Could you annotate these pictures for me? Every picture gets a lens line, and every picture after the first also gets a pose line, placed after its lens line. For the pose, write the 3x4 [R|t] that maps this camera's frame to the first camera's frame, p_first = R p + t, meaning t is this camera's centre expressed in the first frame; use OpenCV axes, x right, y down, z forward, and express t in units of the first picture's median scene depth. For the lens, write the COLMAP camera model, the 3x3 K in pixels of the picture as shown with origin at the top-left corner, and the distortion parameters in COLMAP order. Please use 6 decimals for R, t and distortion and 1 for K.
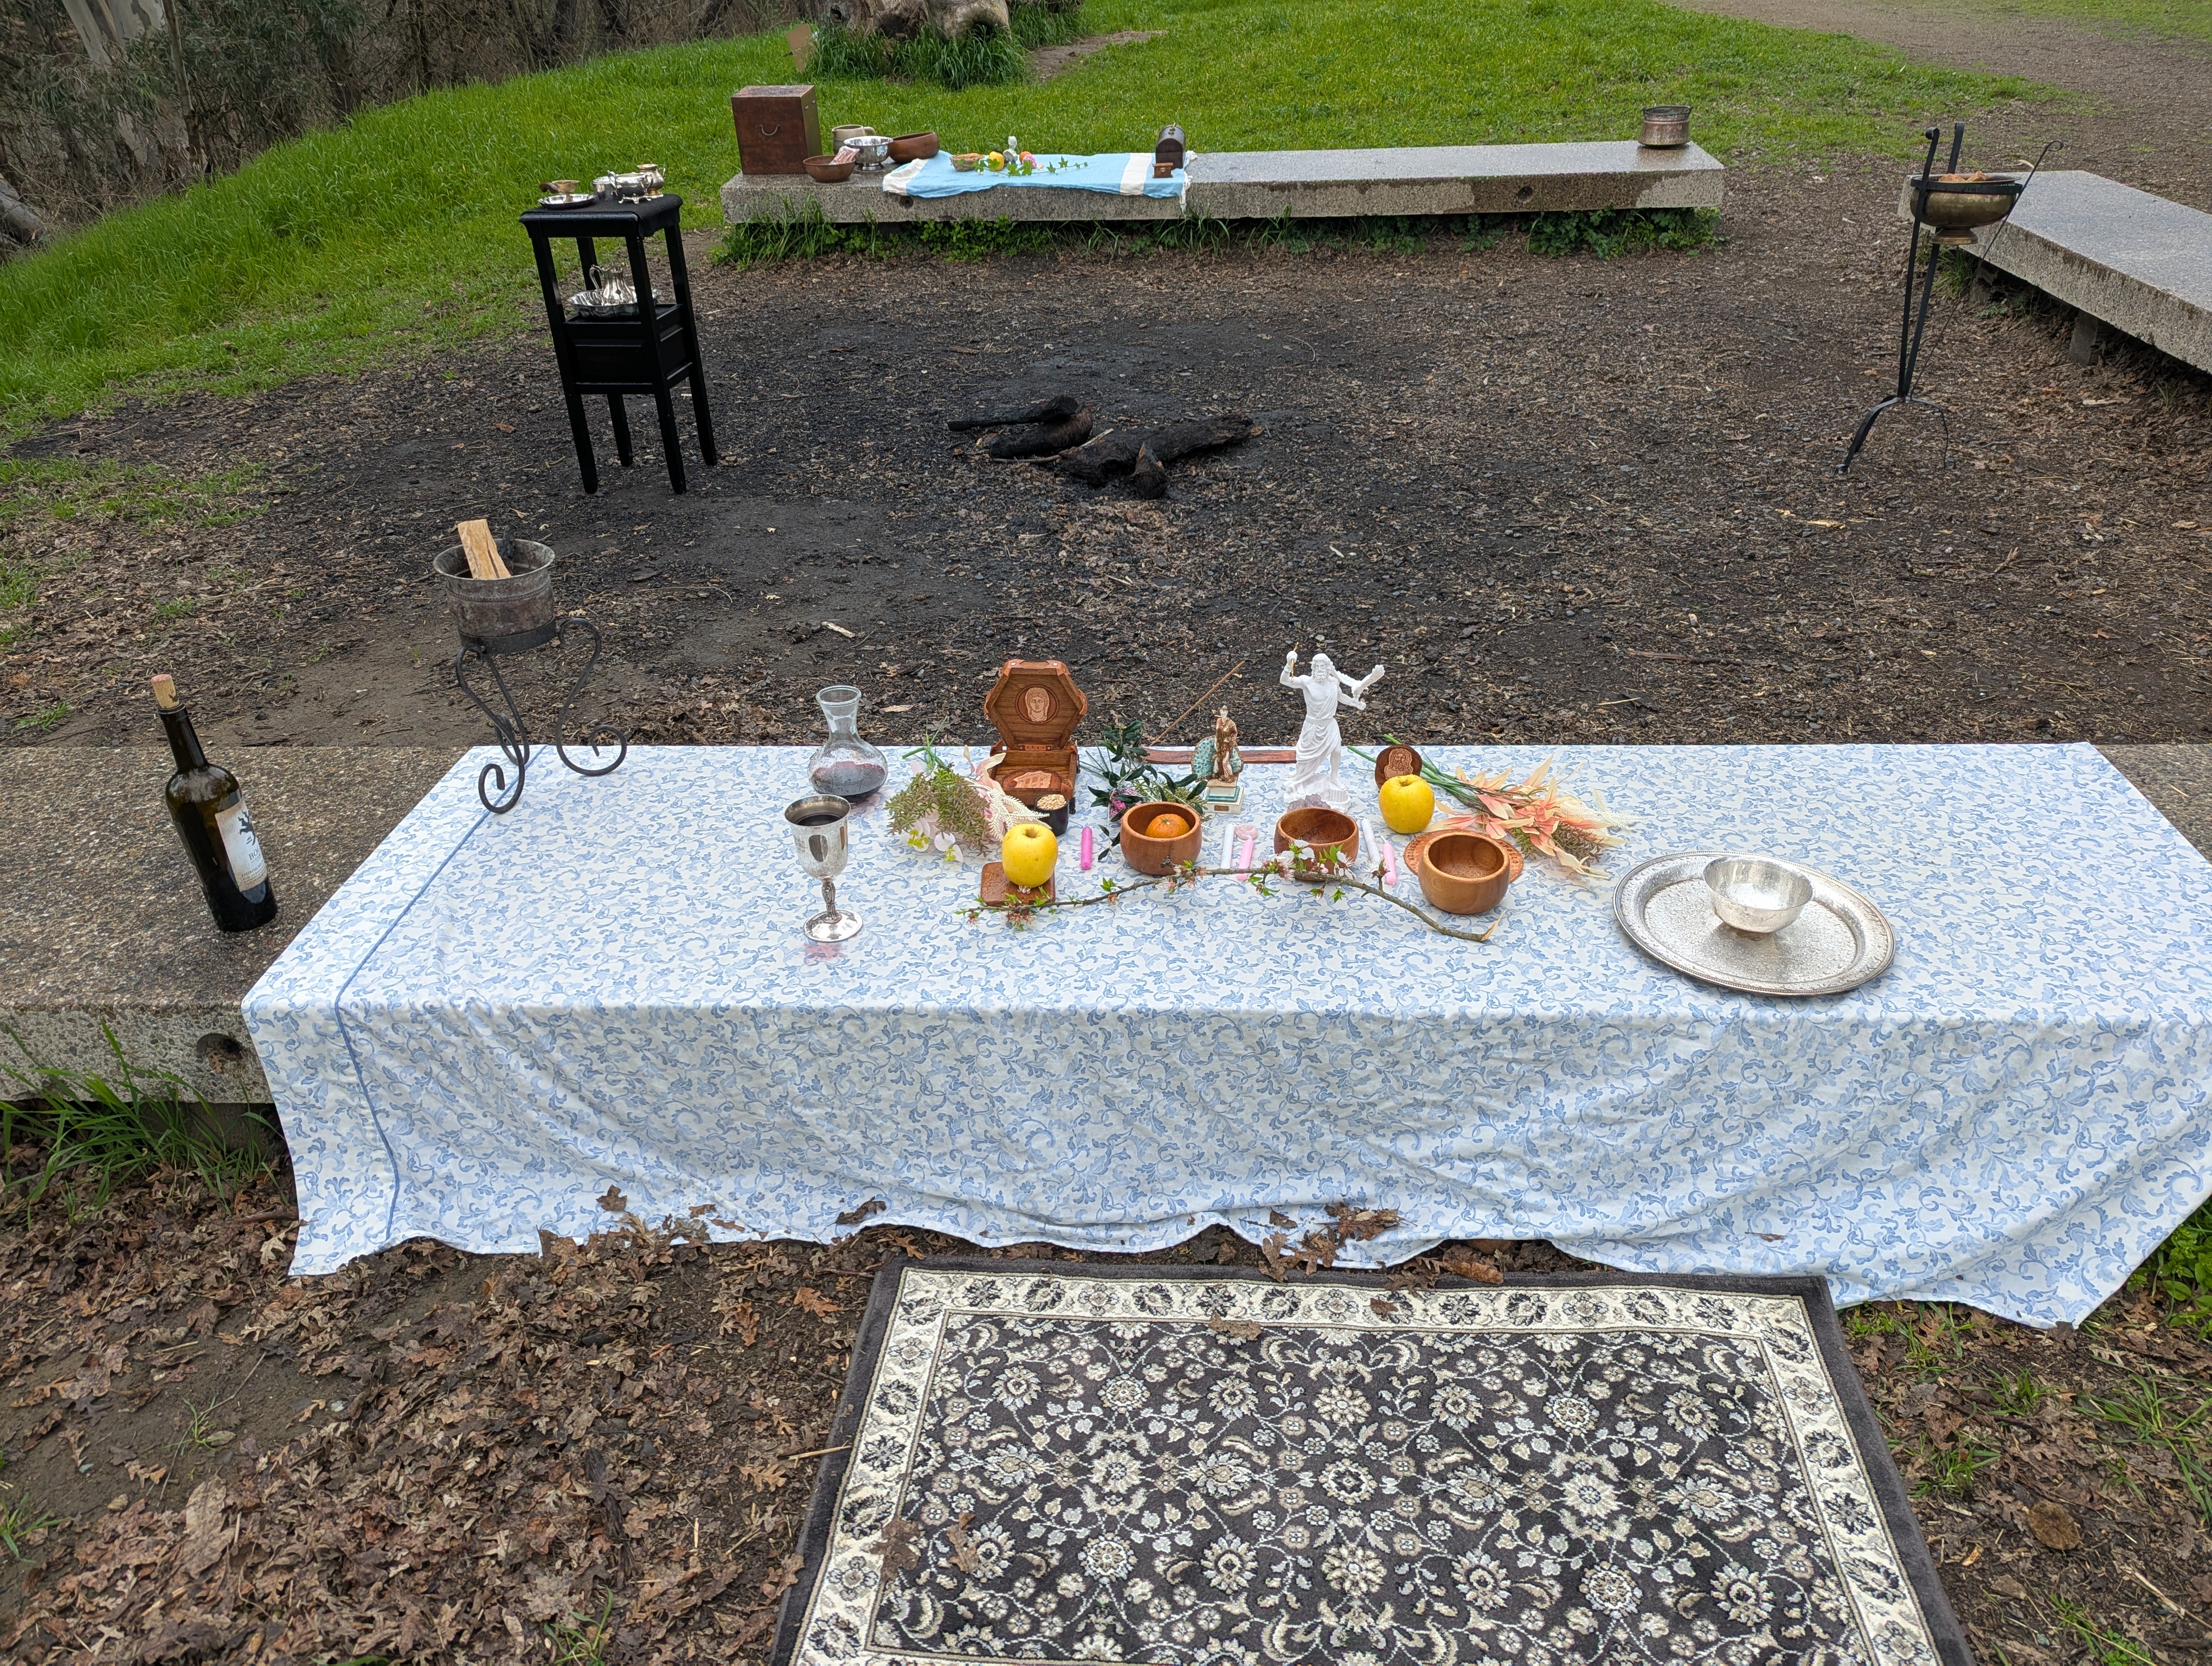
lens RADIAL K [[1569.0, 0, 1093.7], [0, 1569.0, 843.5], [0, 0, 1]] dist [0.061605, -0.049487]
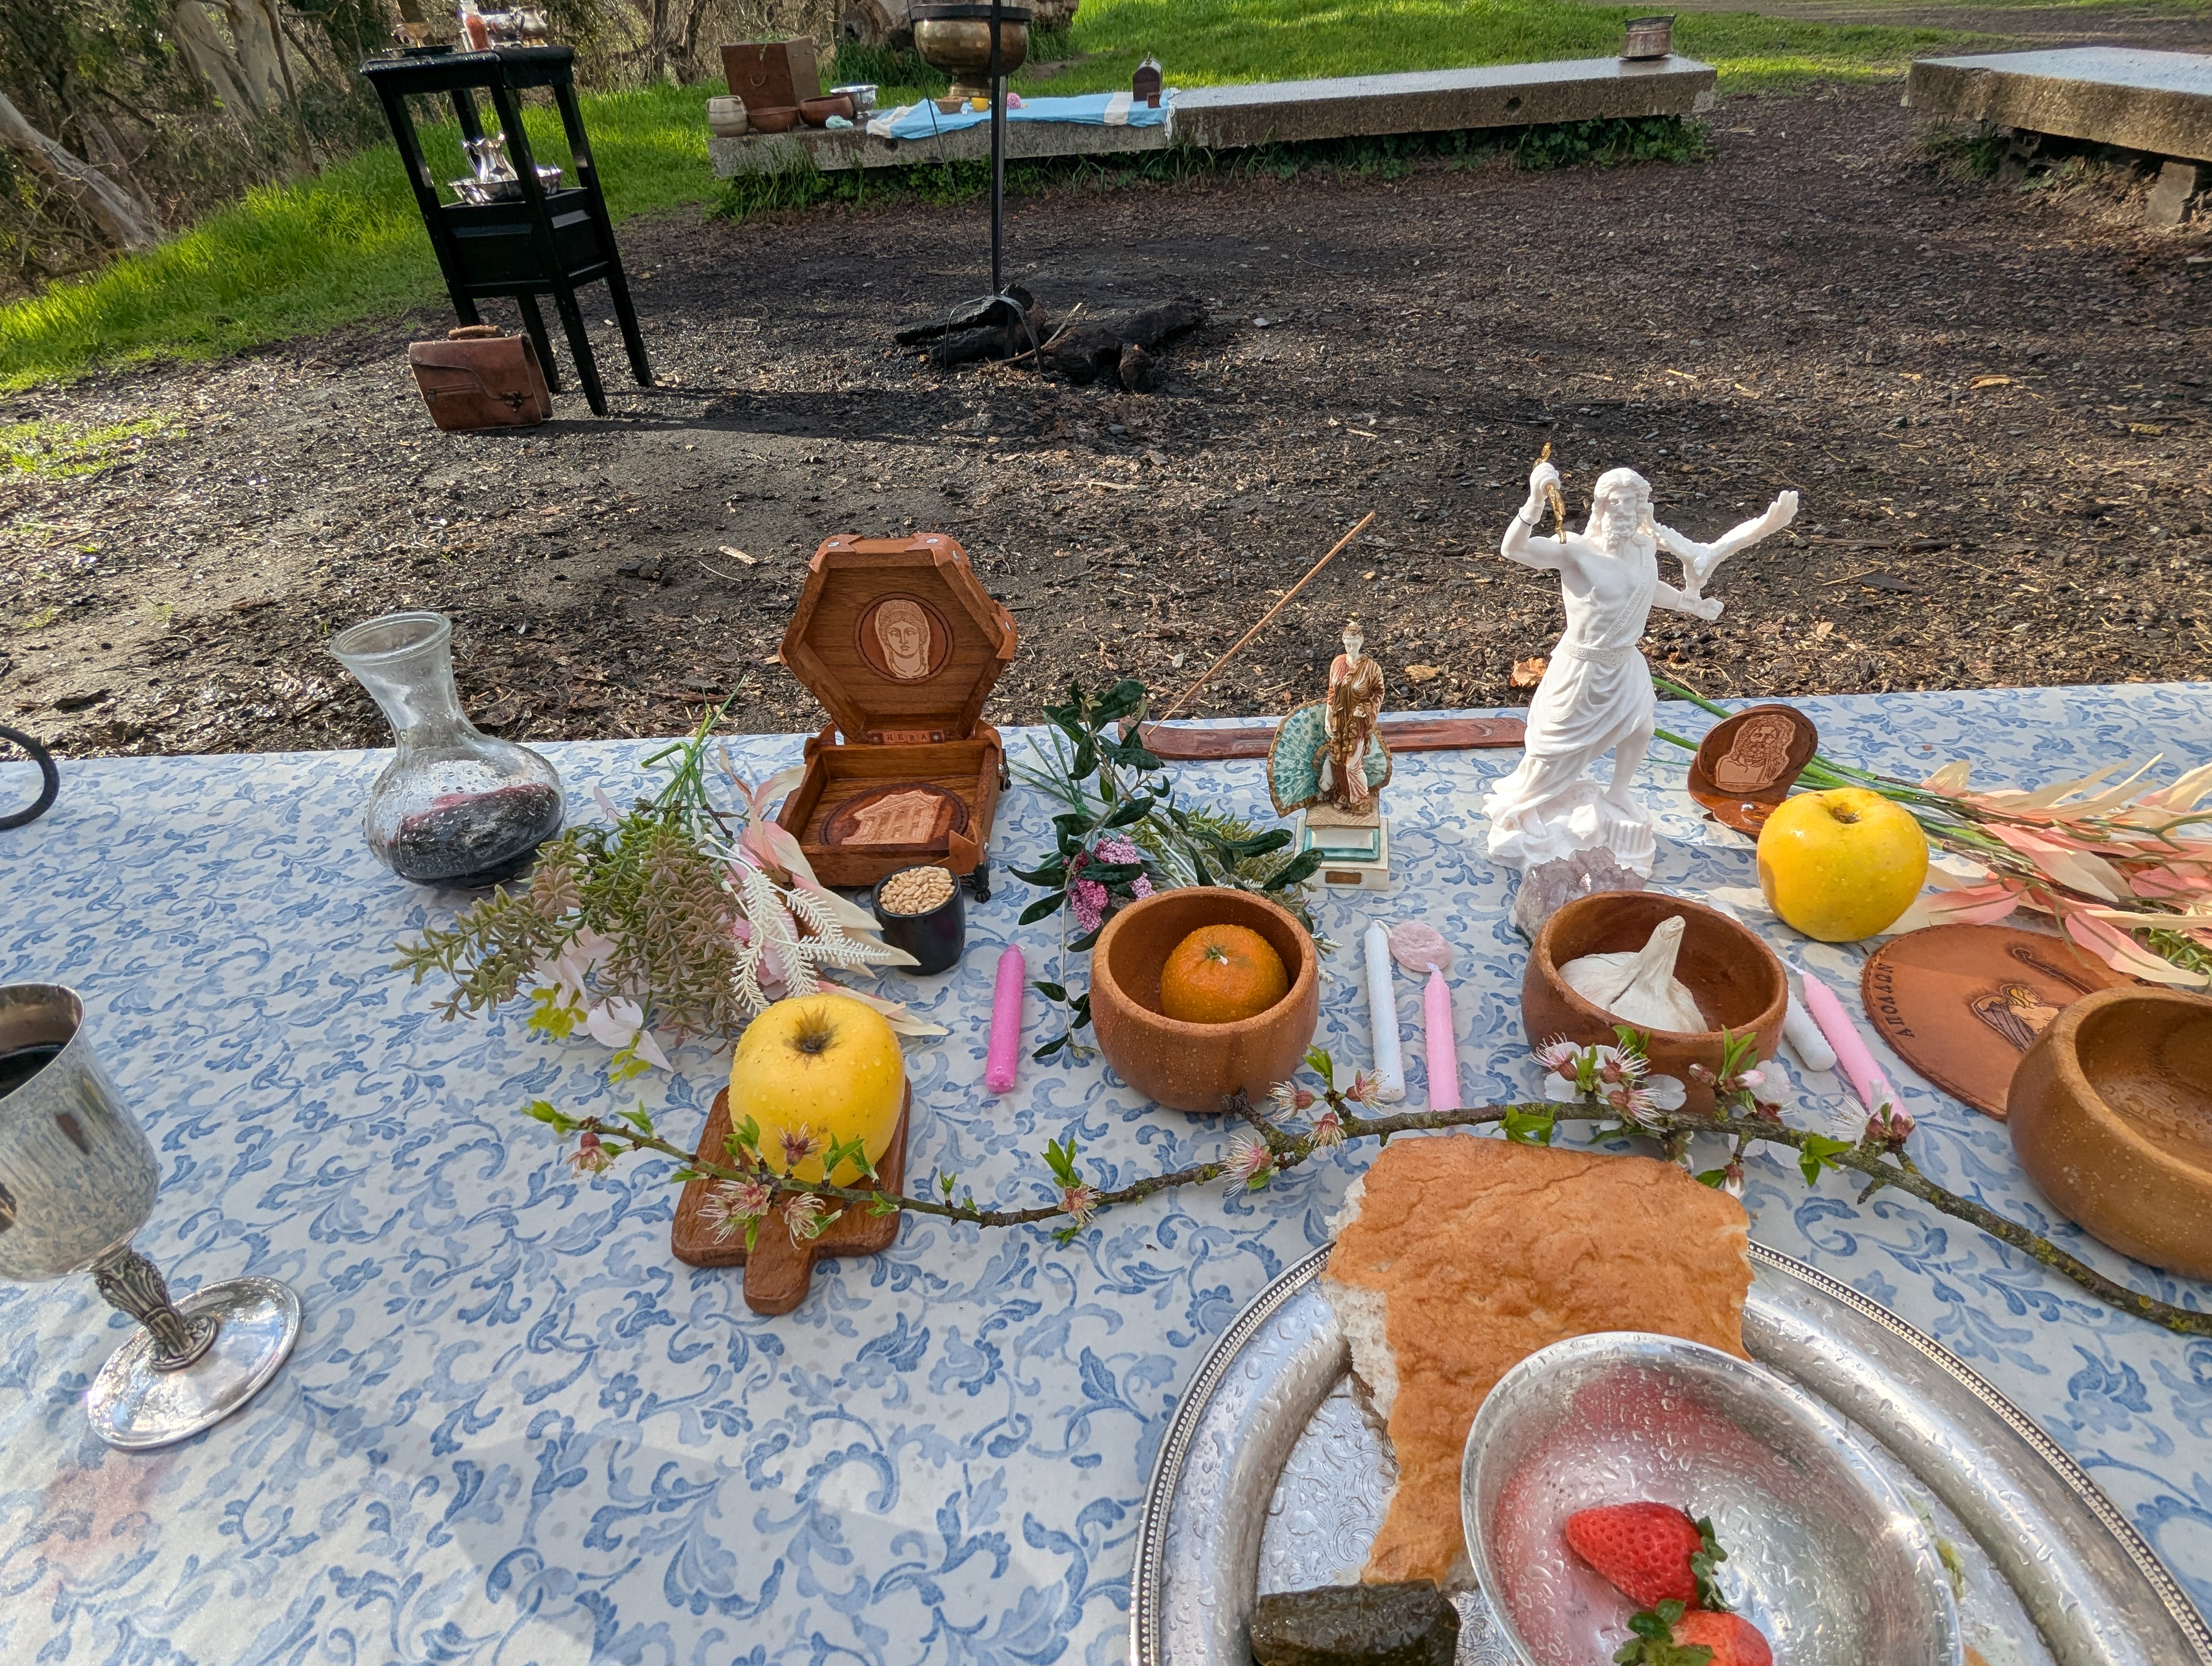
lens RADIAL K [[1183.8, 0, 1099.0], [0, 1183.8, 822.7], [0, 0, 1]] dist [0.007457, 0.000268]
pose [[0.999261, -0.036141, -0.013067, 0.024643], [0.036885, 0.997391, 0.062061, -0.064401], [0.010790, -0.062497, 0.997987, 0.763467]]
